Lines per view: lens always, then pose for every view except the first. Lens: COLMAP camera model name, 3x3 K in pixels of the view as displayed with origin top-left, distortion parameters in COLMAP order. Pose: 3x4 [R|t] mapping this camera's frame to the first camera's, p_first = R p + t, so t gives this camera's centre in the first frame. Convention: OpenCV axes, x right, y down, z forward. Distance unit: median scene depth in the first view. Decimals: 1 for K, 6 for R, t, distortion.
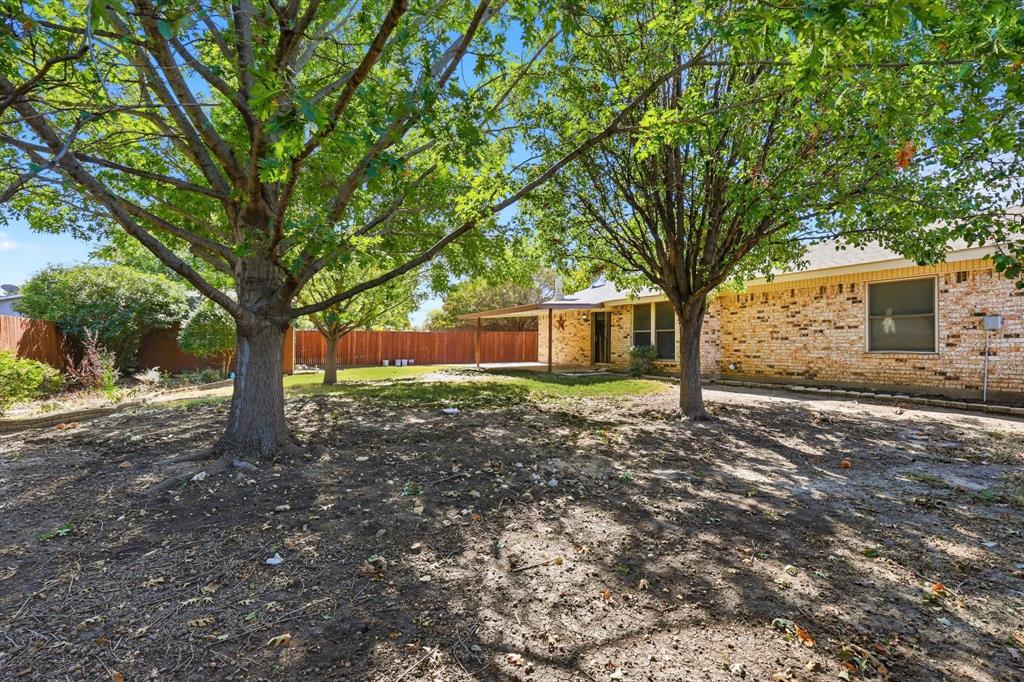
lens RADIAL K [[530.2, 0, 512.0], [0, 530.2, 341.0], [0, 0, 1]] dist [-0.001157, -0.000427]
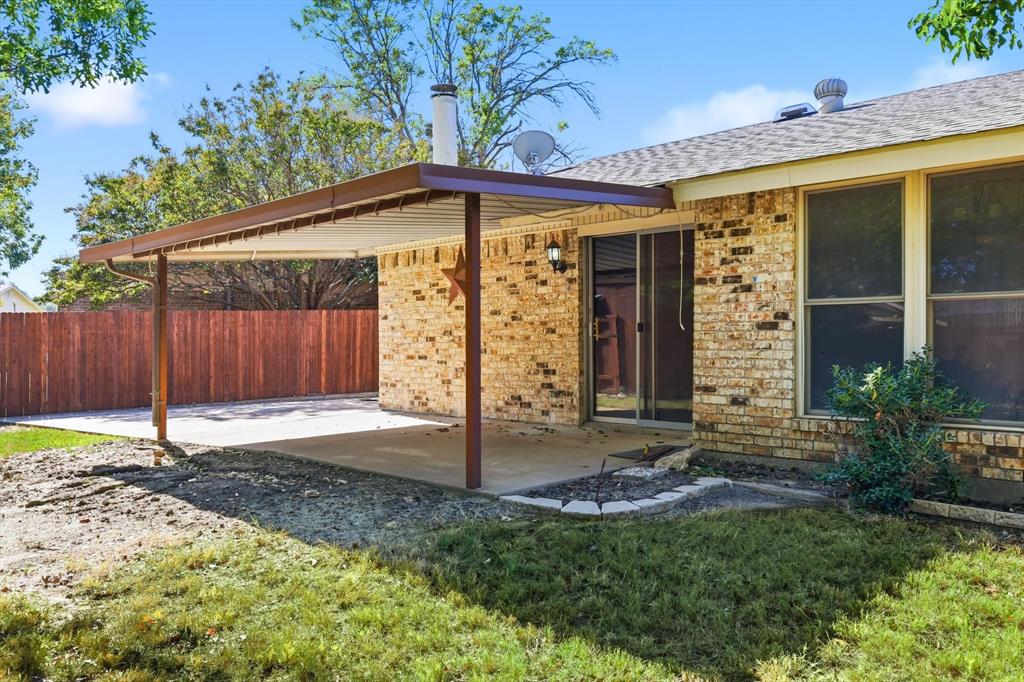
lens RADIAL K [[530.2, 0, 512.0], [0, 530.2, 341.0], [0, 0, 1]] dist [-0.001157, -0.000427]
pose [[0.930052, 0.014989, 0.367123, 0.012485], [-0.016218, 0.999868, 0.000264, 0.001777], [-0.367071, -0.006199, 0.930172, 0.798635]]
